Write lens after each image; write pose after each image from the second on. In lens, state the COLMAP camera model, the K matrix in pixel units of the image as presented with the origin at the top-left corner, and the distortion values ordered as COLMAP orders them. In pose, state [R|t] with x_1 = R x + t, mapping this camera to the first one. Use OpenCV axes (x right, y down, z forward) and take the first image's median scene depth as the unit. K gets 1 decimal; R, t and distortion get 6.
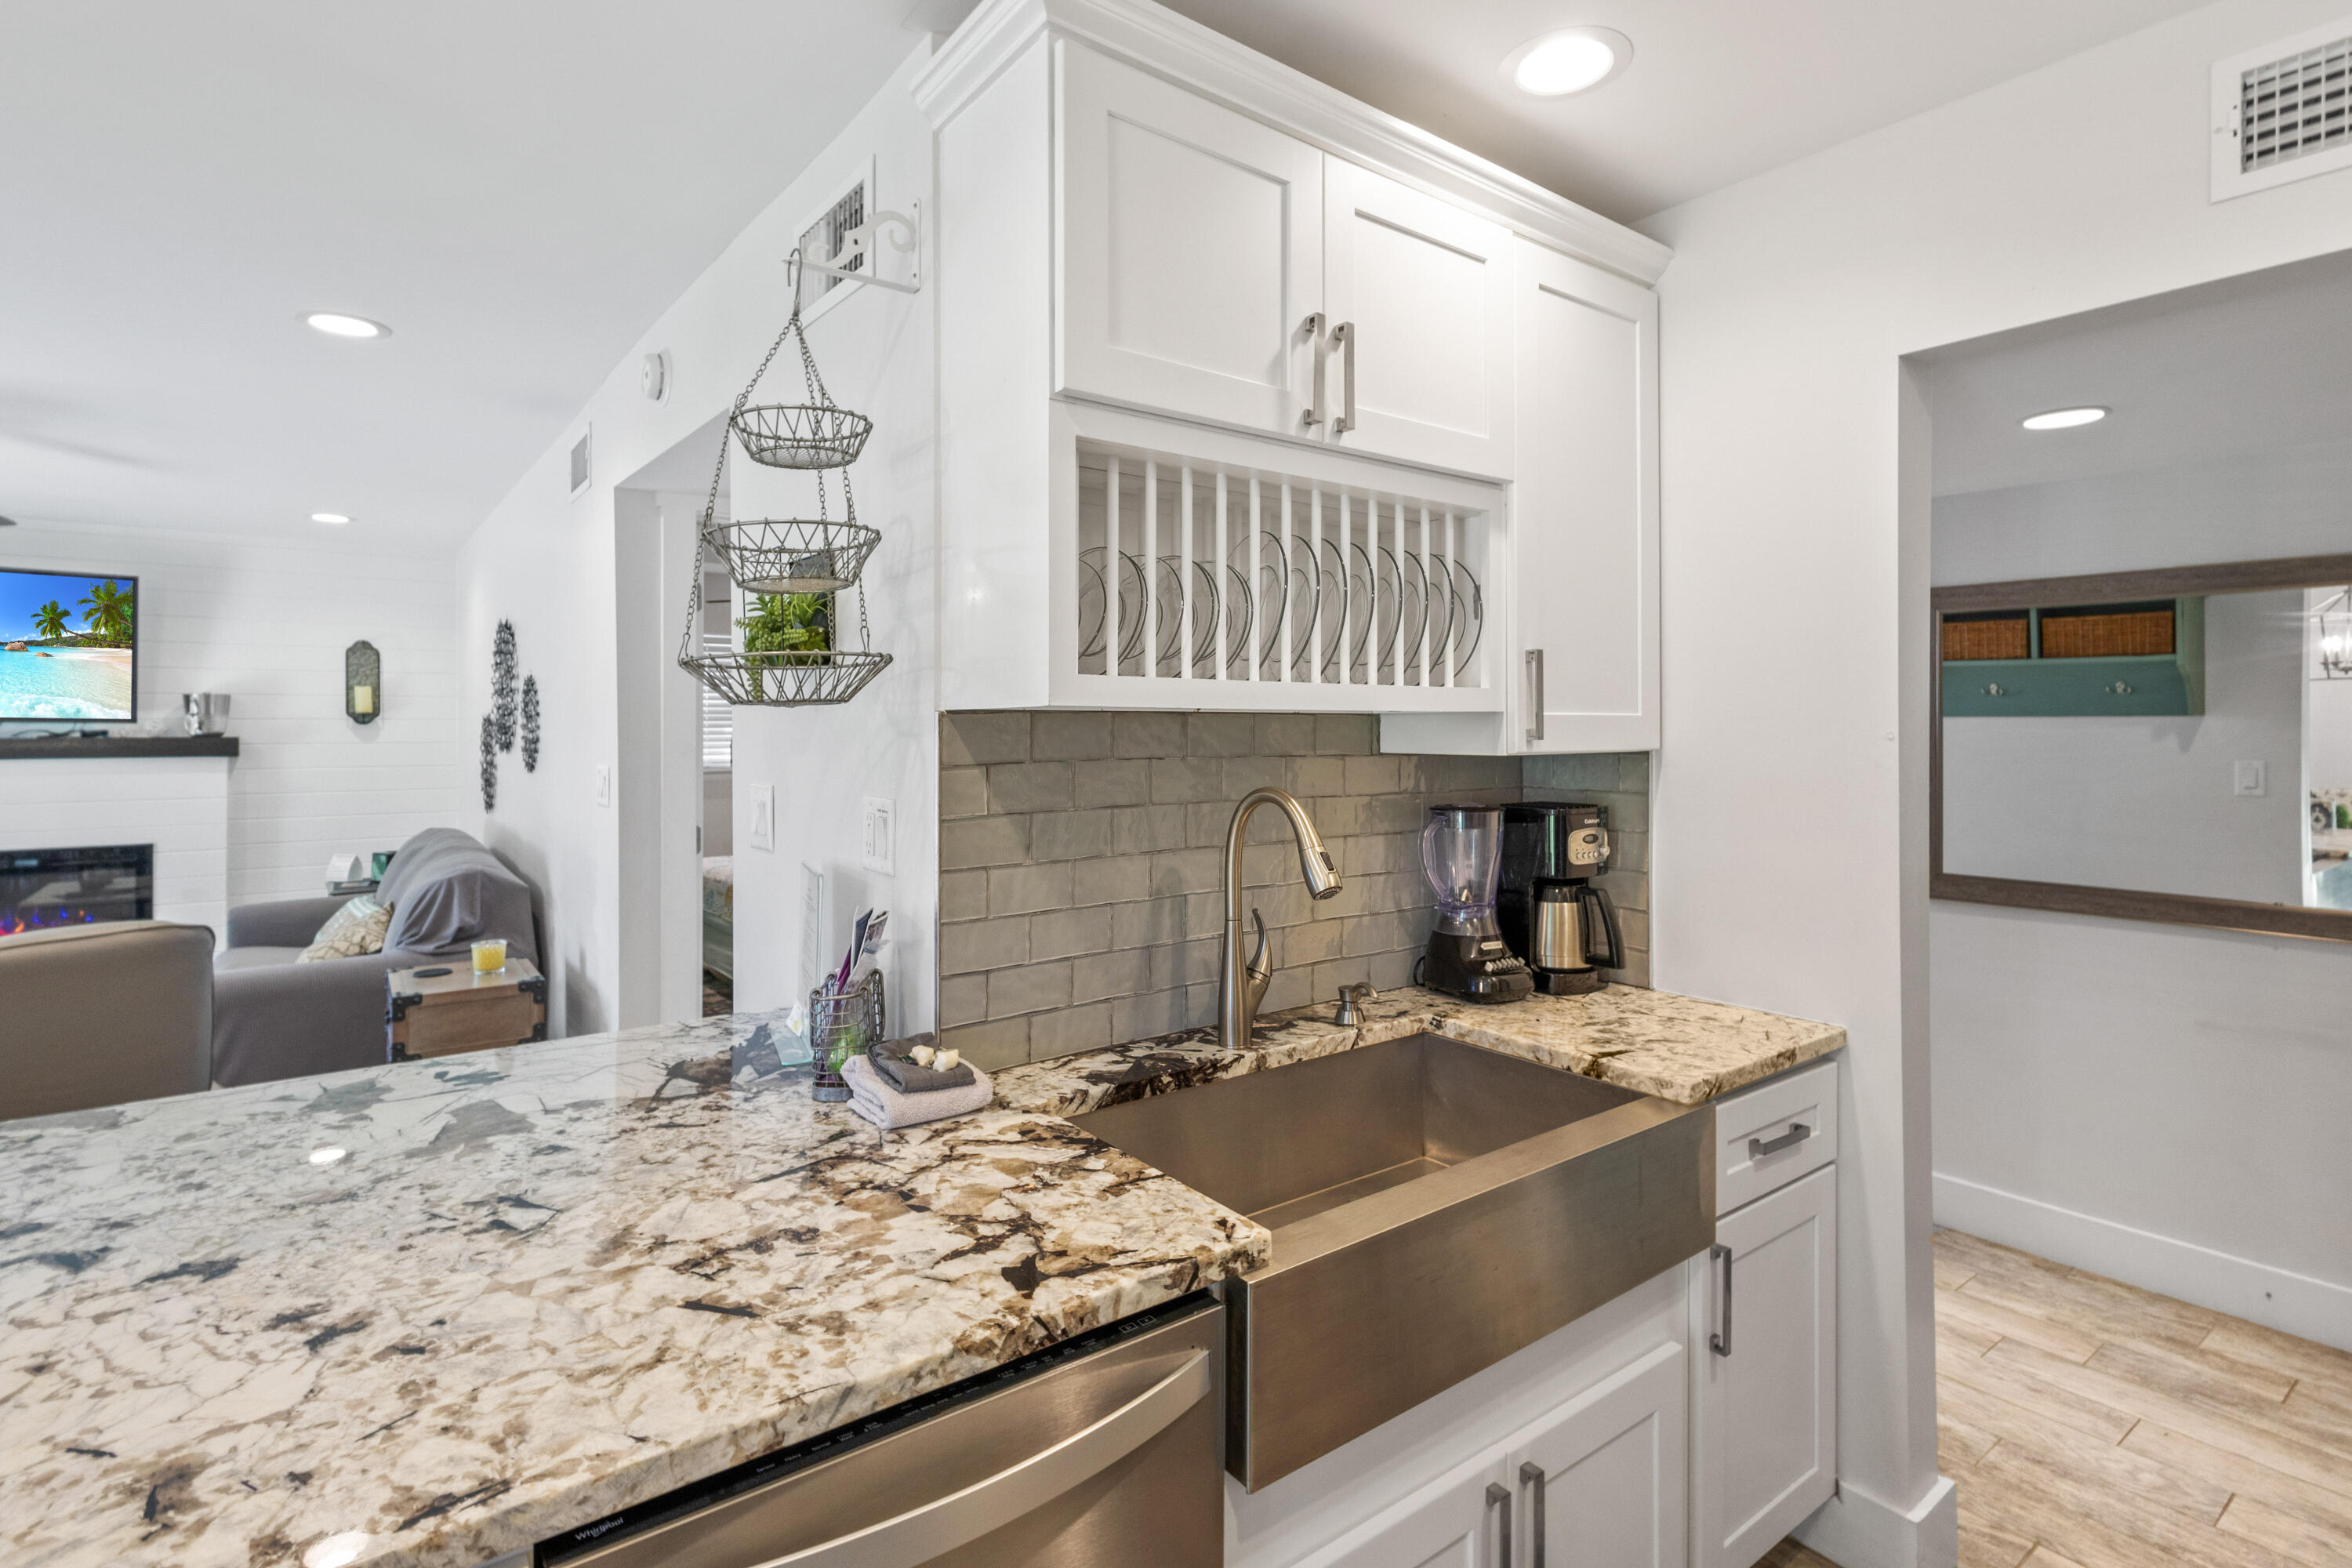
lens RADIAL K [[1140.6, 0, 1185.7], [0, 1140.6, 723.3], [0, 0, 1]] dist [0.012054, -0.003355]
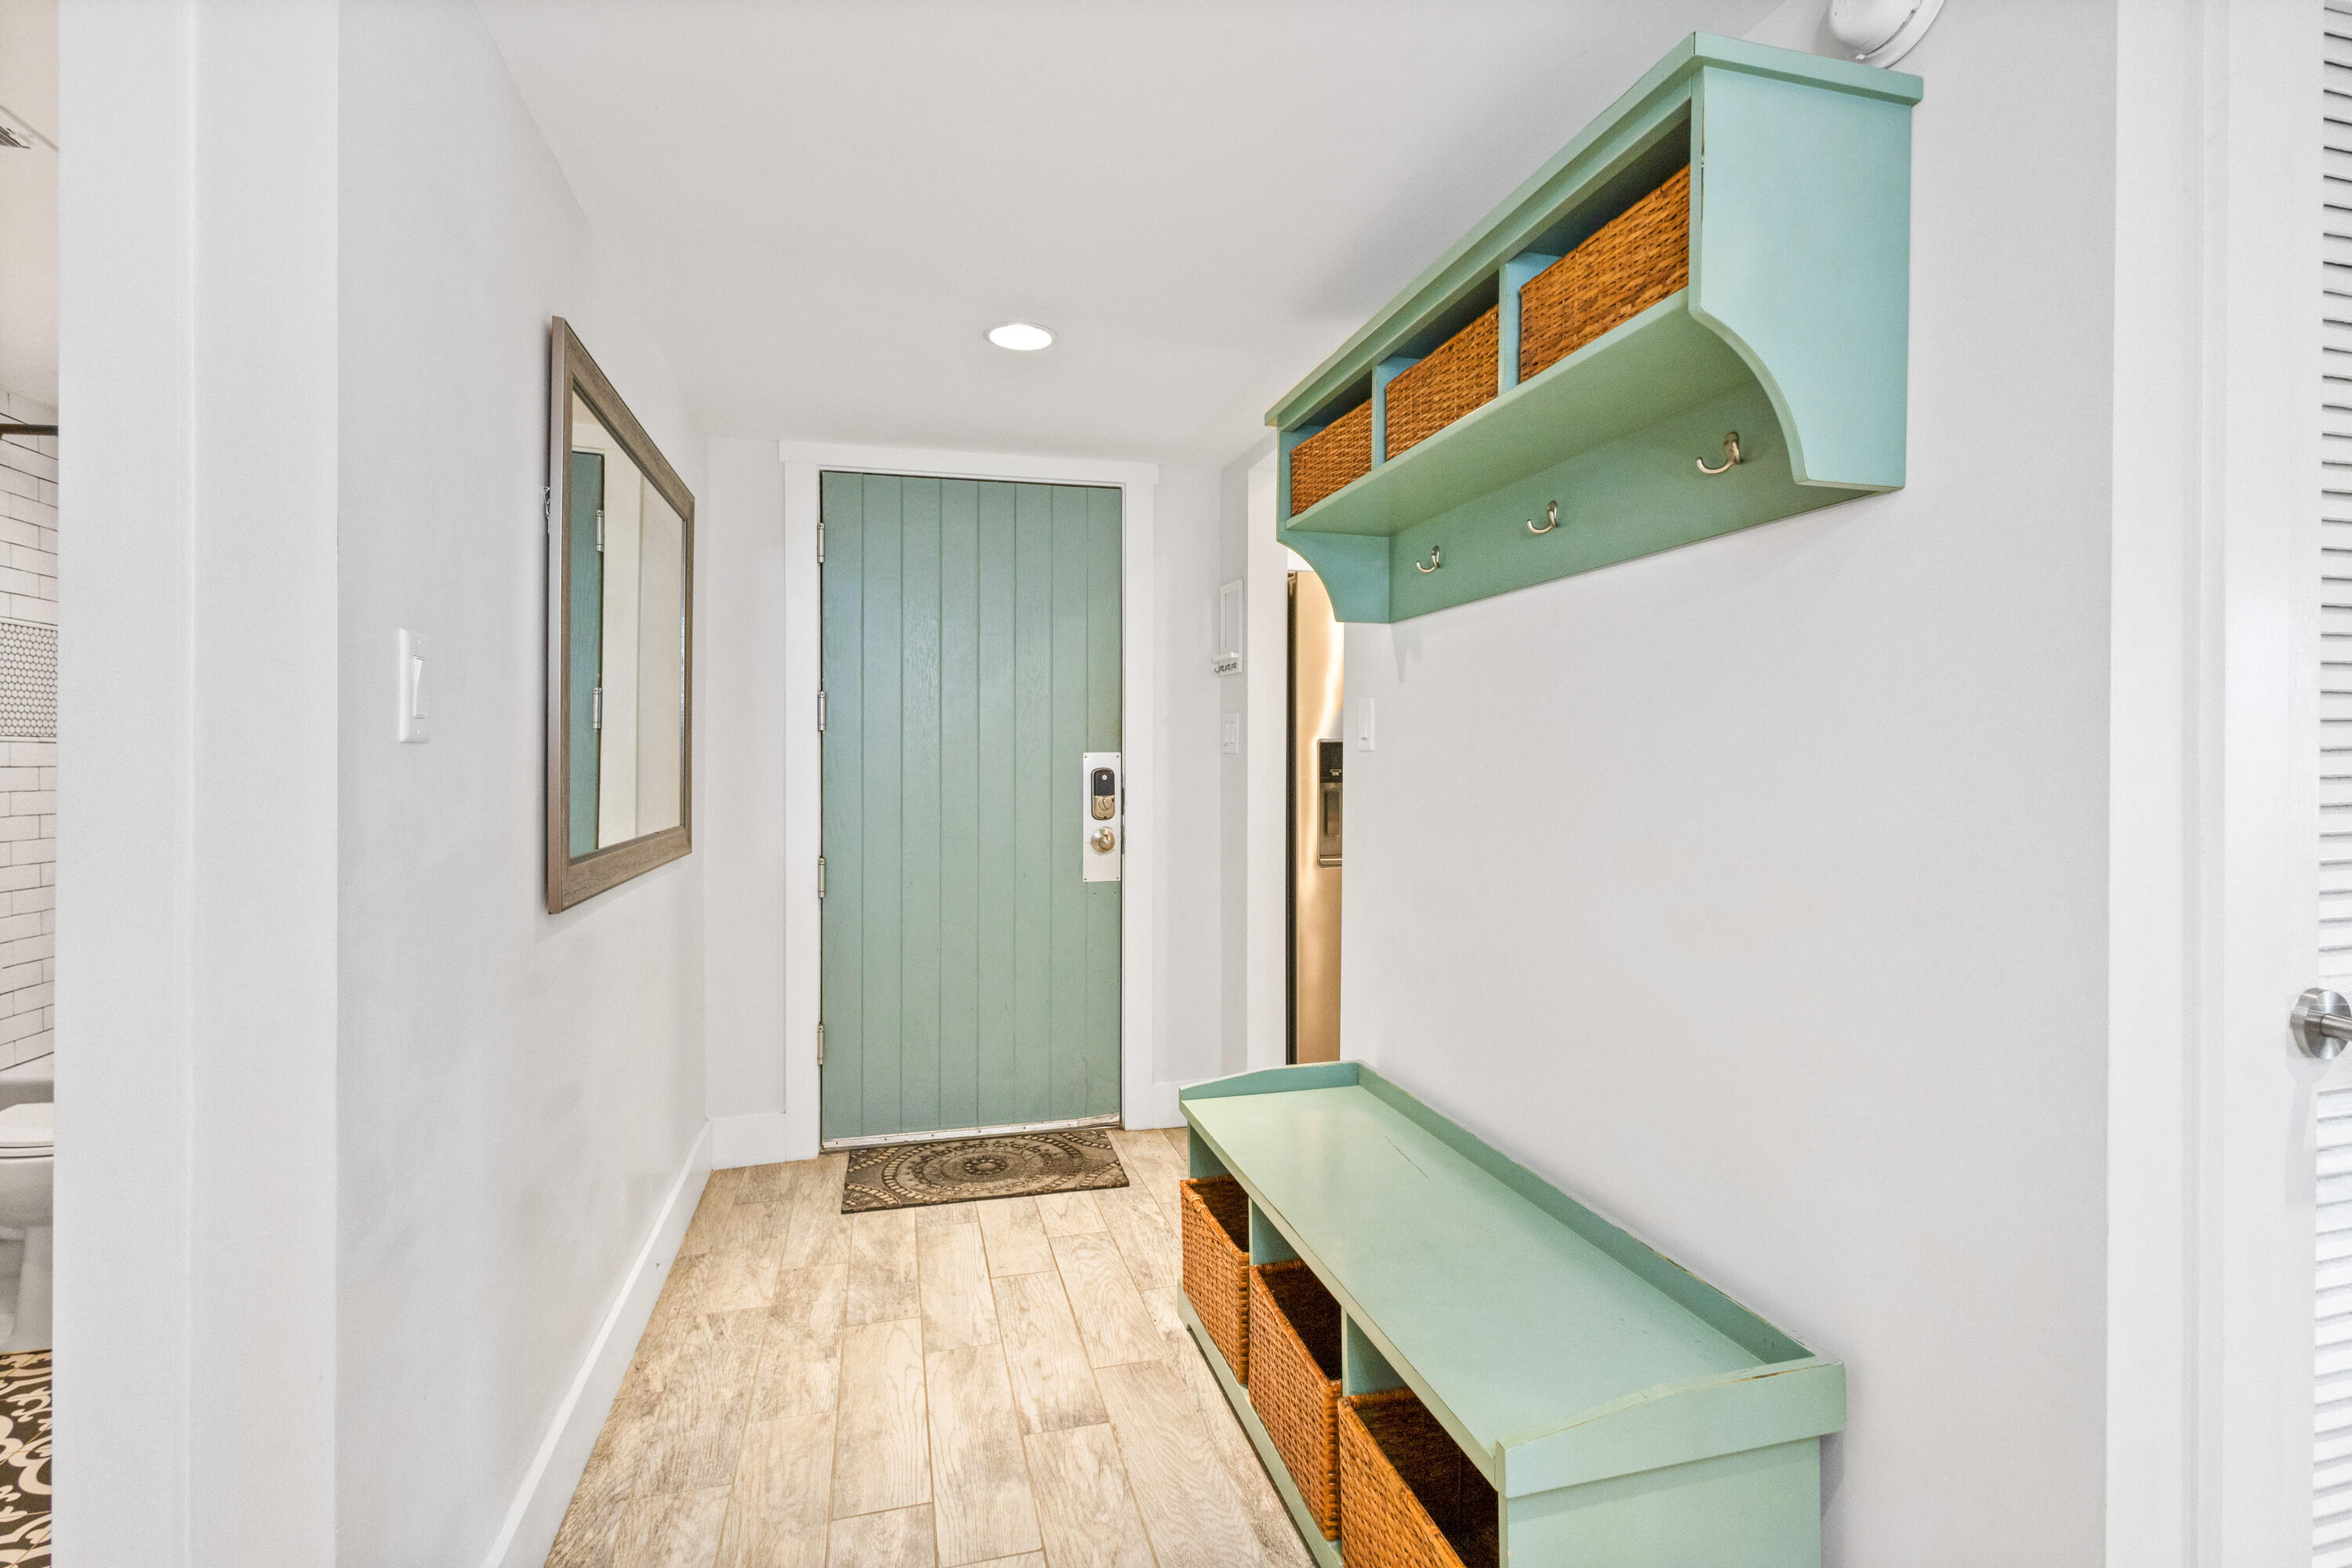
lens RADIAL K [[1111.5, 0, 1216.4], [0, 1111.5, 764.3], [0, 0, 1]] dist [0.011162, -0.004008]
pose [[-0.924049, 0.004652, 0.382247, 0.239548], [0.003096, 0.999984, -0.004686, 0.128558], [-0.382263, -0.003147, -0.924048, 2.085557]]
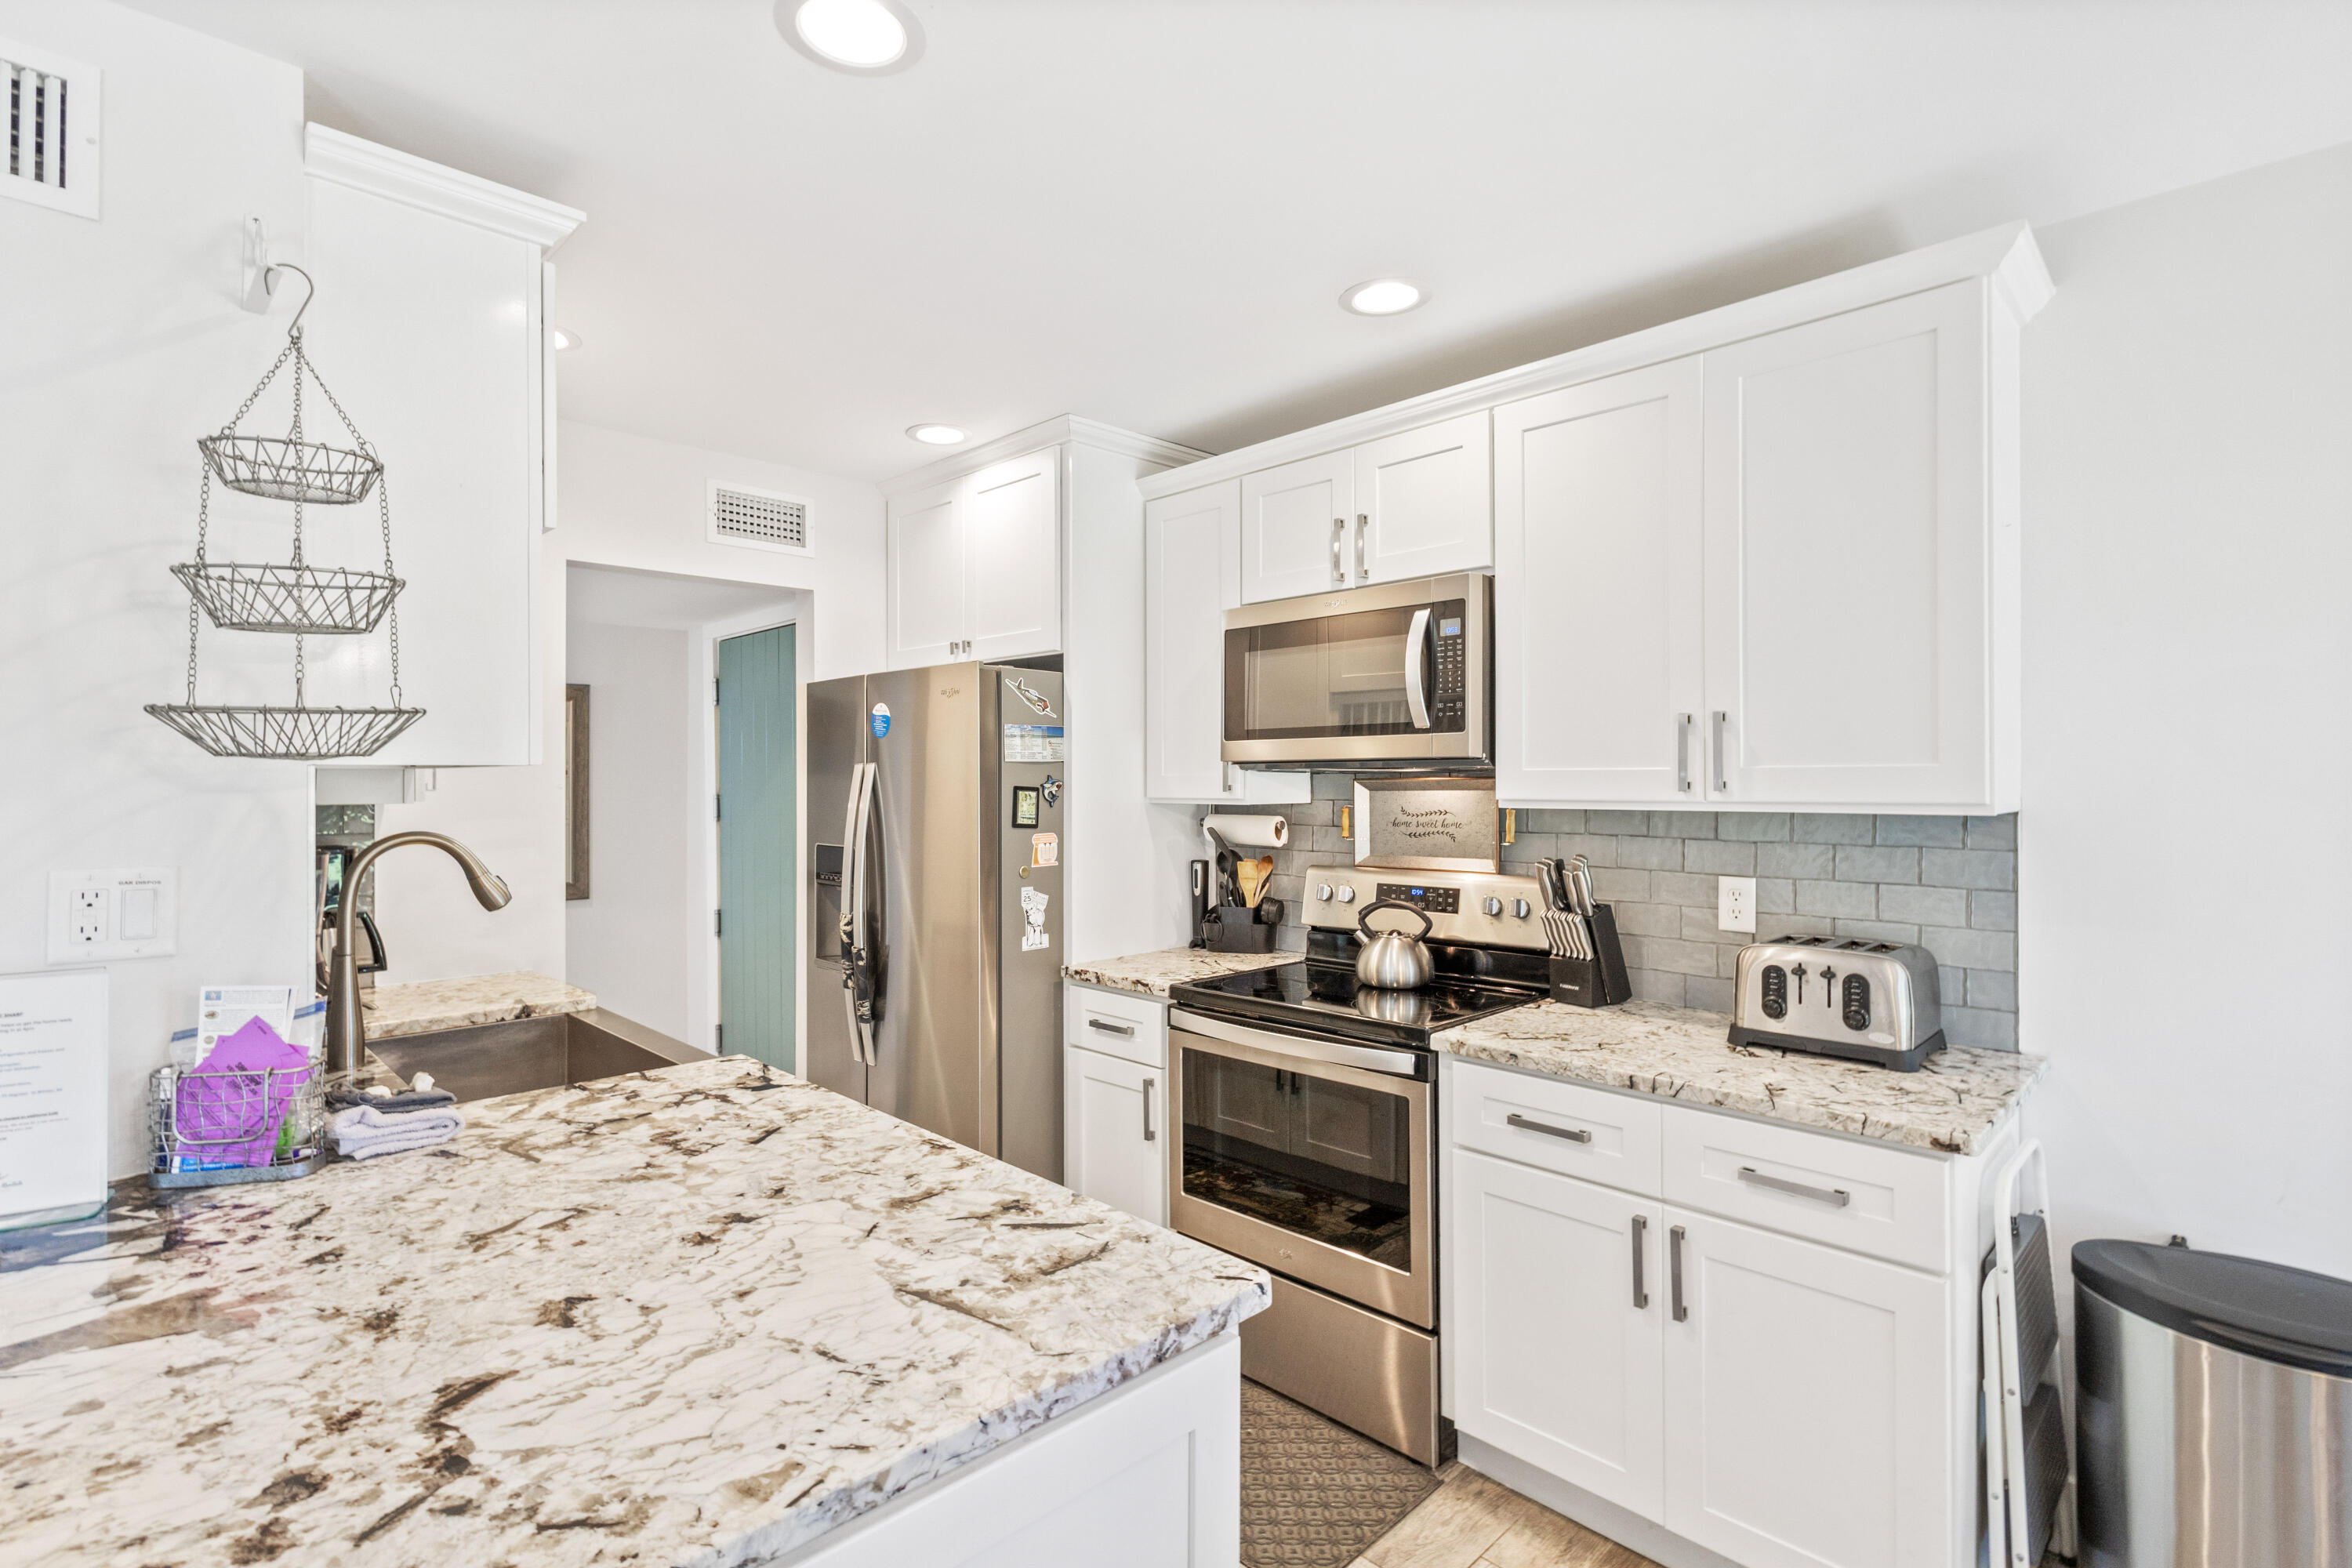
lens RADIAL K [[1111.5, 0, 1160.9], [0, 1111.5, 770.4], [0, 0, 1]] dist [0.011162, -0.004008]
pose [[-0.132537, 0.009484, 0.991133, -0.972815], [-0.003384, 0.999944, -0.010021, 0.000582], [-0.991172, -0.004682, -0.132497, 0.306340]]
